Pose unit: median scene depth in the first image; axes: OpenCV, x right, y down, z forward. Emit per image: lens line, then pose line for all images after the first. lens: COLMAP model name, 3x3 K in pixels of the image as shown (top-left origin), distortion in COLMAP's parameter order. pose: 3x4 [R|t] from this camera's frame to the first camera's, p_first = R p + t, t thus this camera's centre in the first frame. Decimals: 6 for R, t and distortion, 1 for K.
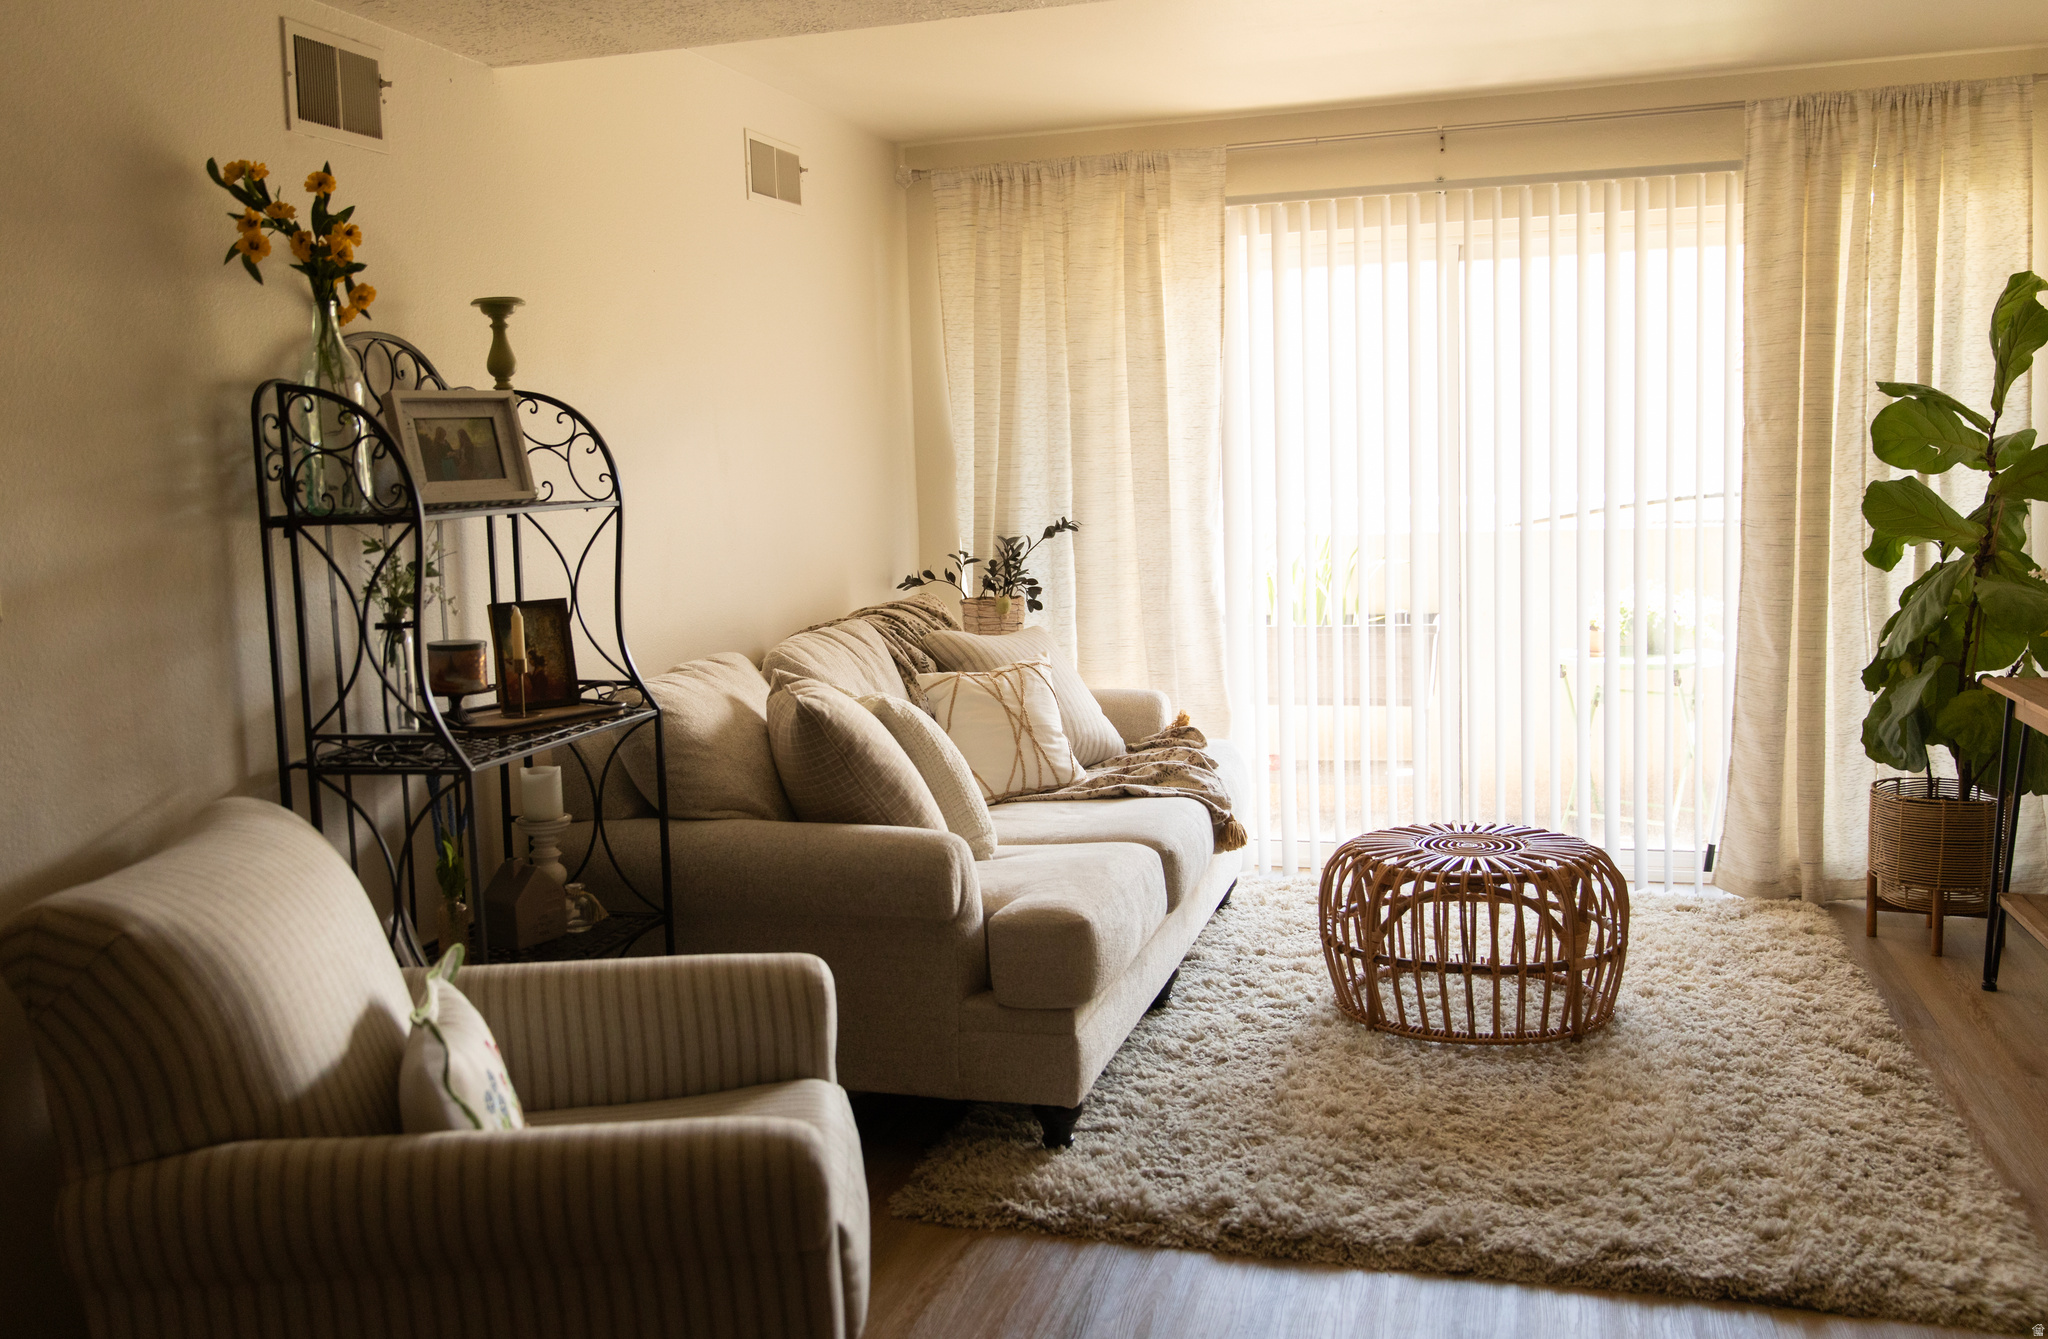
lens RADIAL K [[1850.3, 0, 960.1], [0, 1850.3, 628.4], [0, 0, 1]] dist [0.001787, 0.008870]
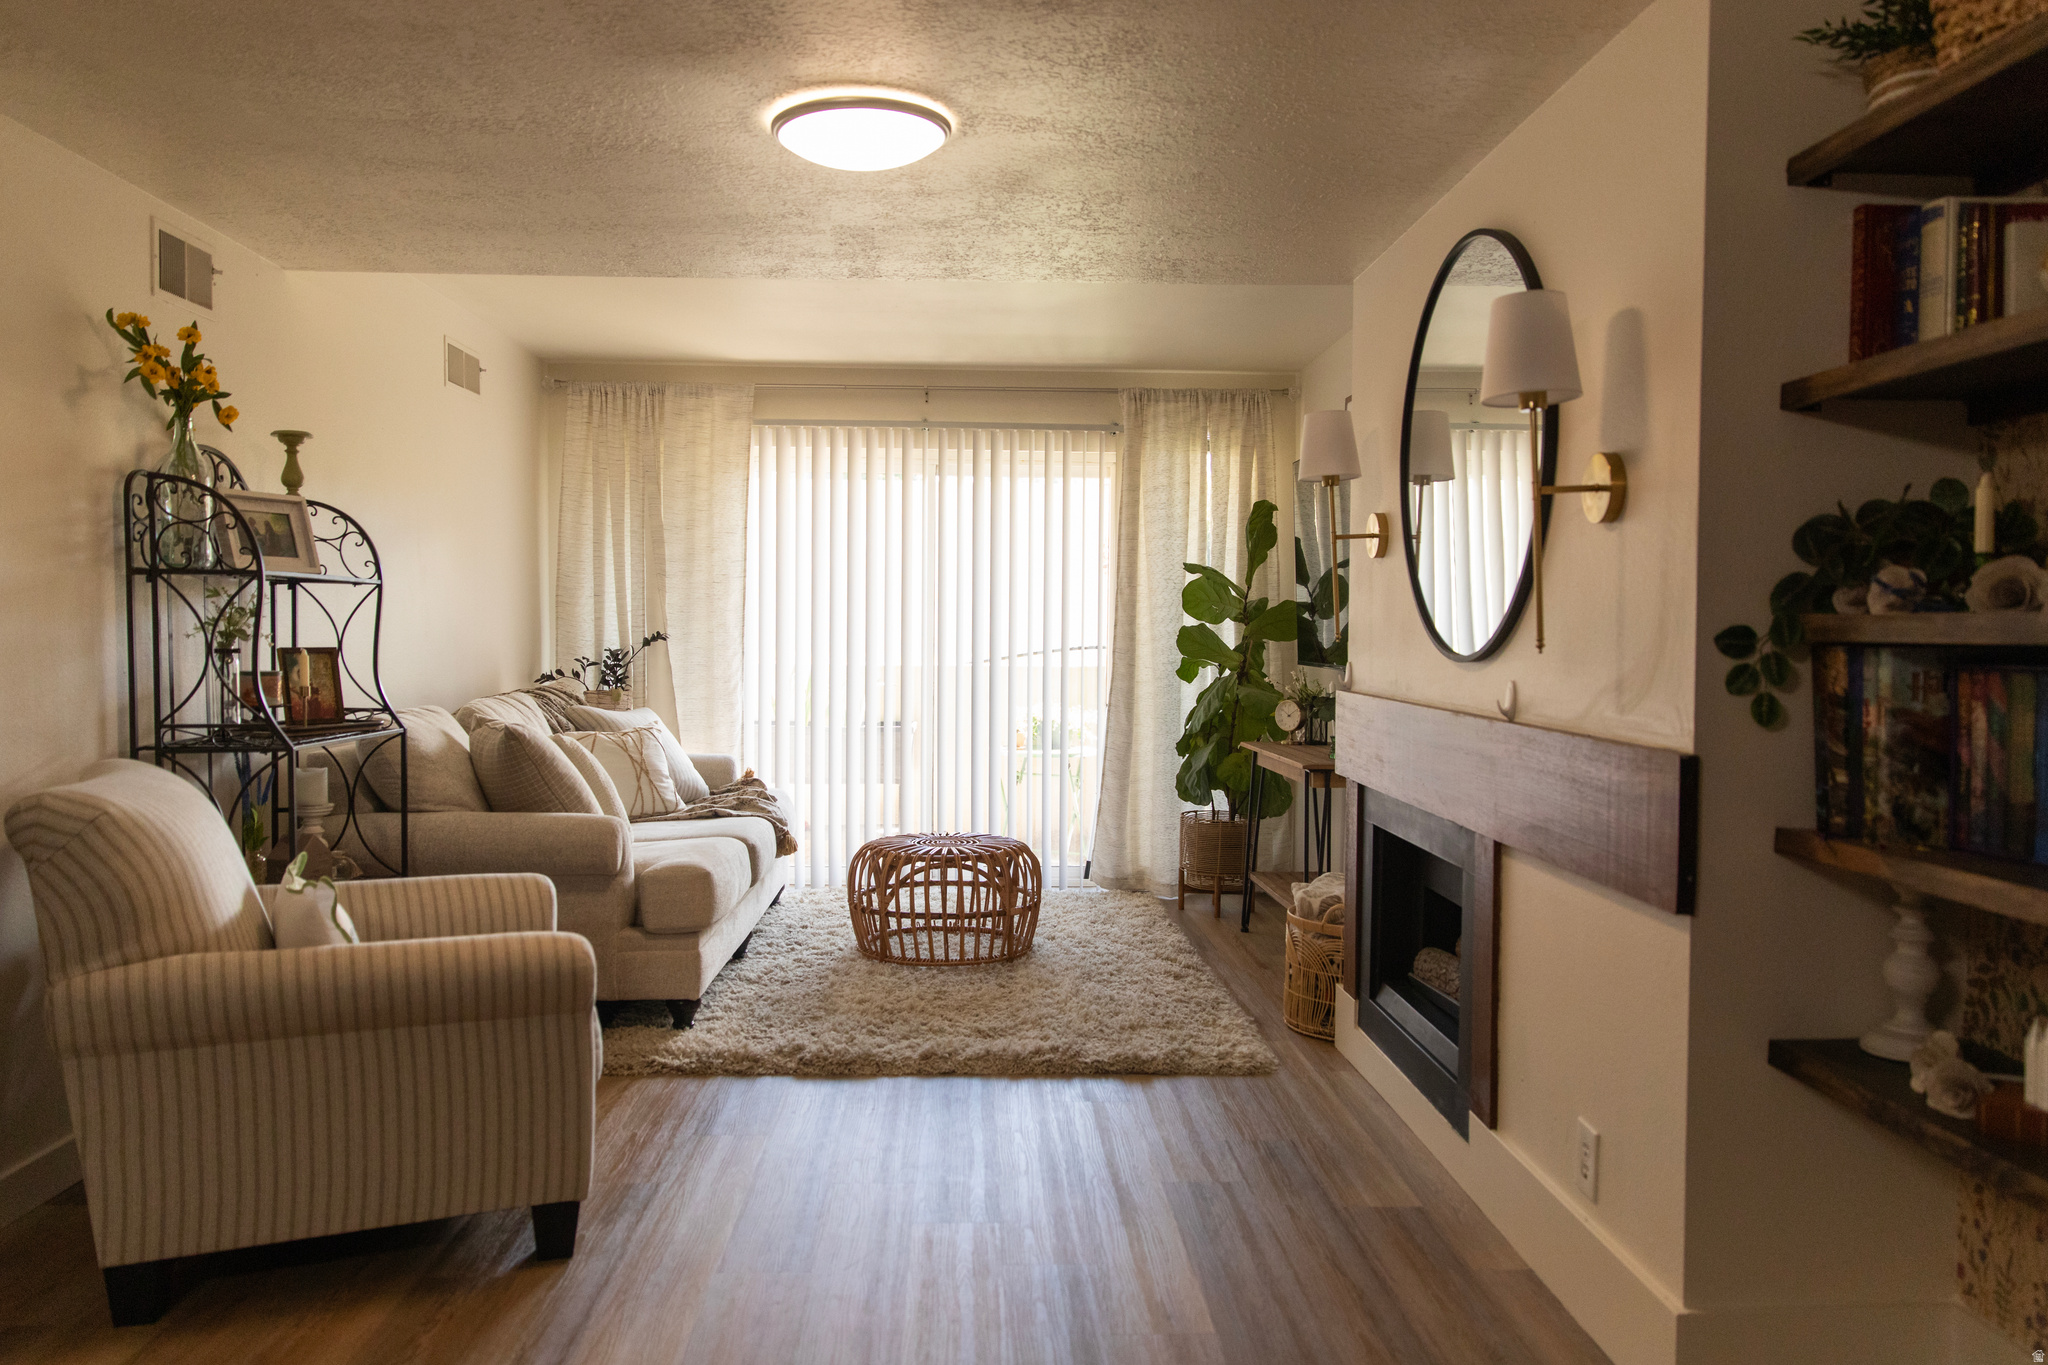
lens RADIAL K [[1456.8, 0, 1024.0], [0, 1456.8, 682.5], [0, 0, 1]] dist [0.023988, -0.007560]
pose [[0.941437, 0.030338, 0.335822, -0.094874], [-0.008303, 0.997728, -0.066860, 0.080803], [-0.337088, 0.060156, 0.939549, -0.219068]]
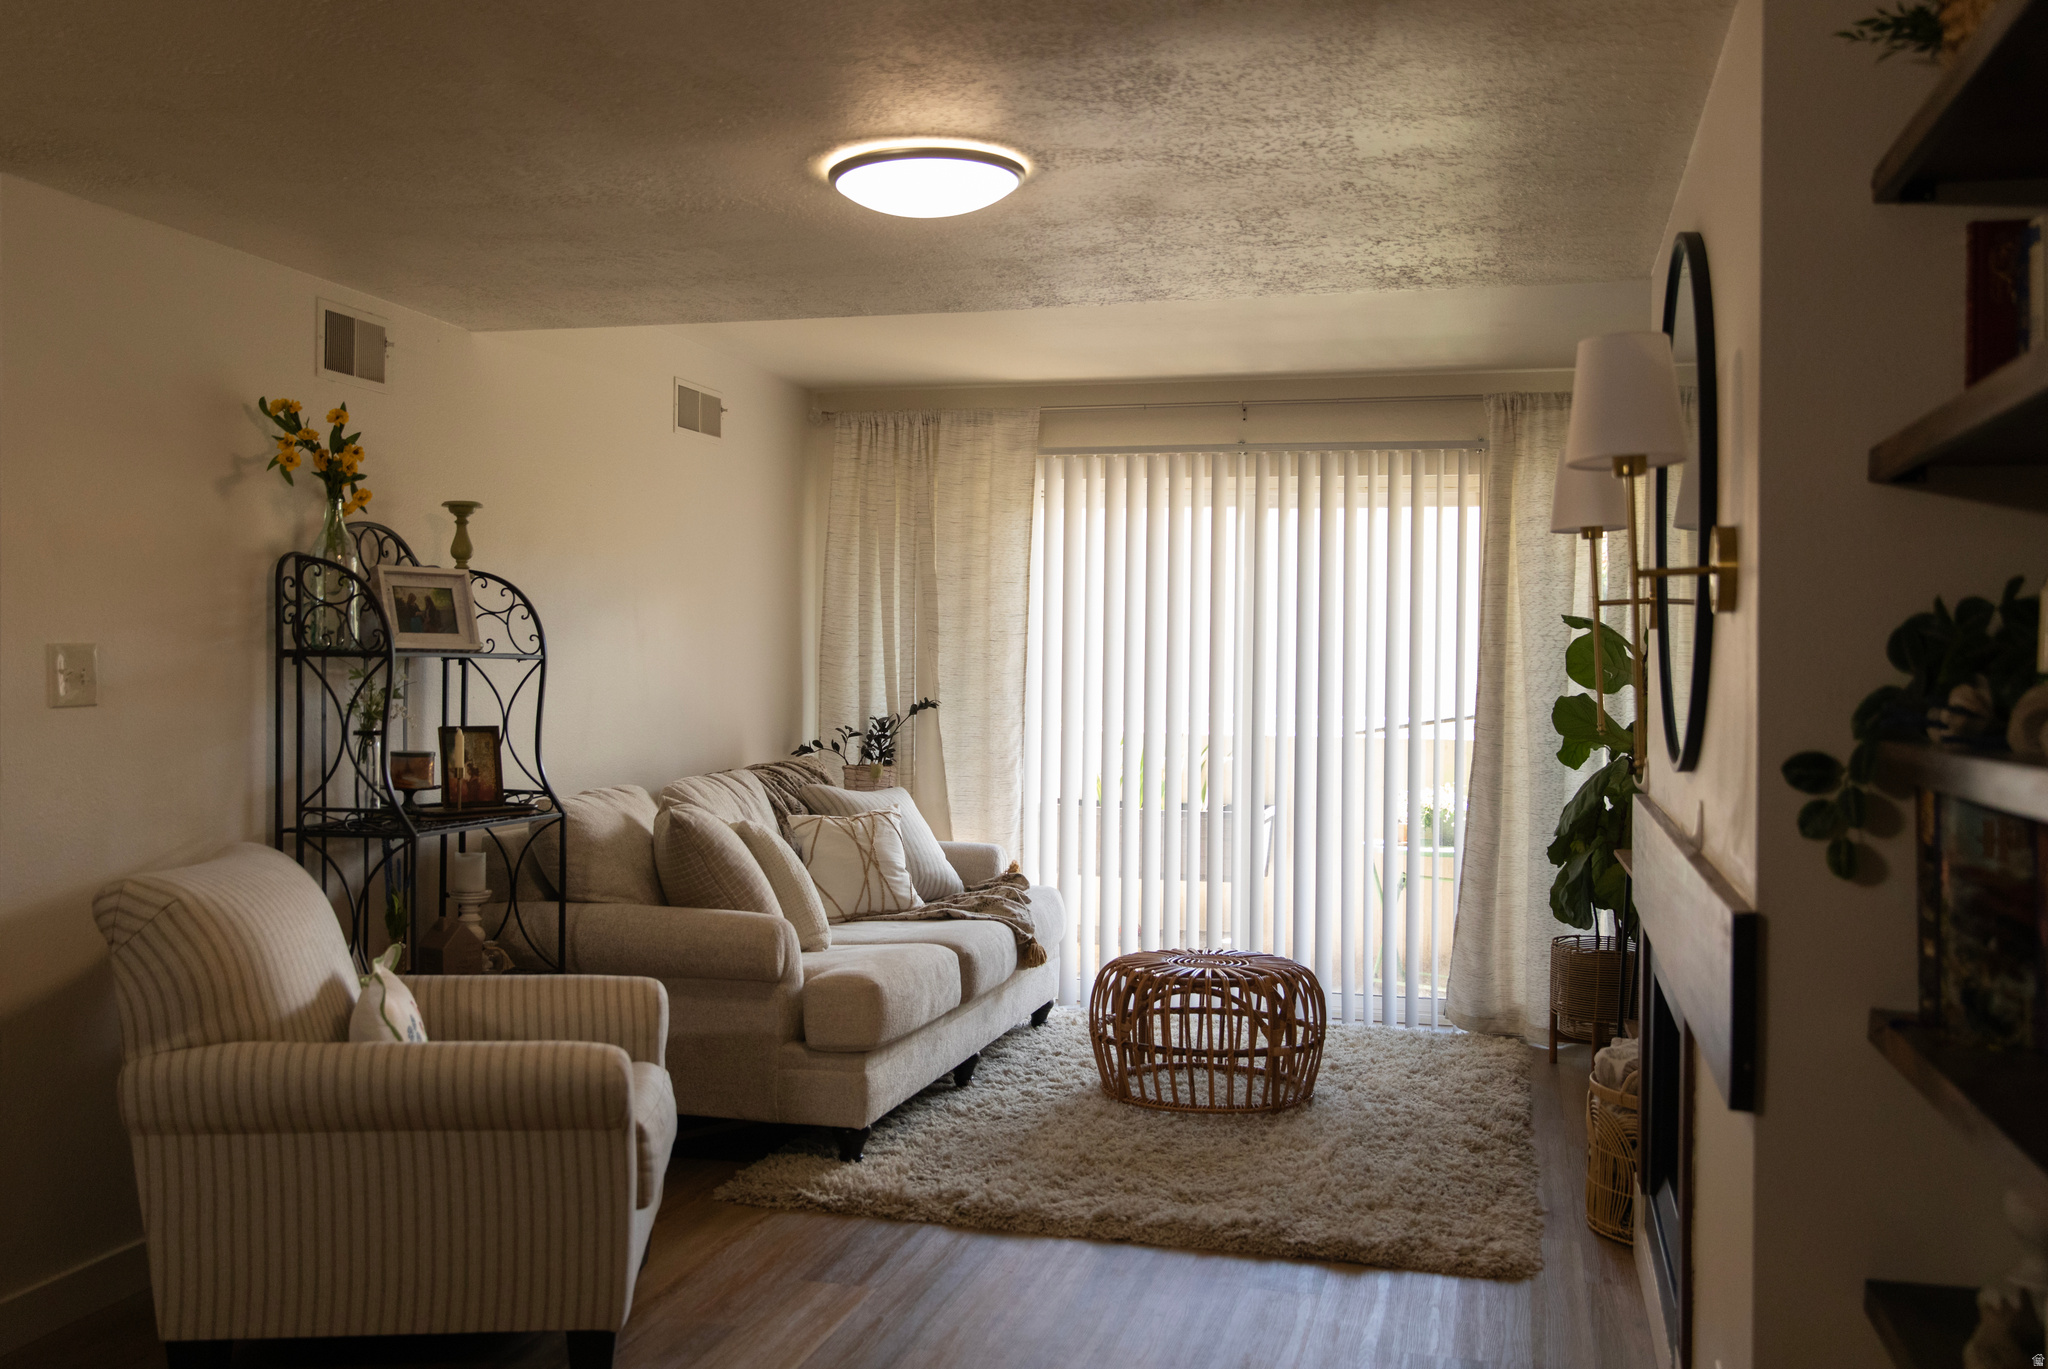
lens RADIAL K [[1864.1, 0, 1024.0], [0, 1864.1, 684.5], [0, 0, 1]] dist [-0.001177, 0.013019]
pose [[0.998077, 0.046210, 0.041318, 0.108954], [-0.042441, 0.995229, -0.087851, 0.056217], [-0.045180, 0.085929, 0.995276, -0.359812]]
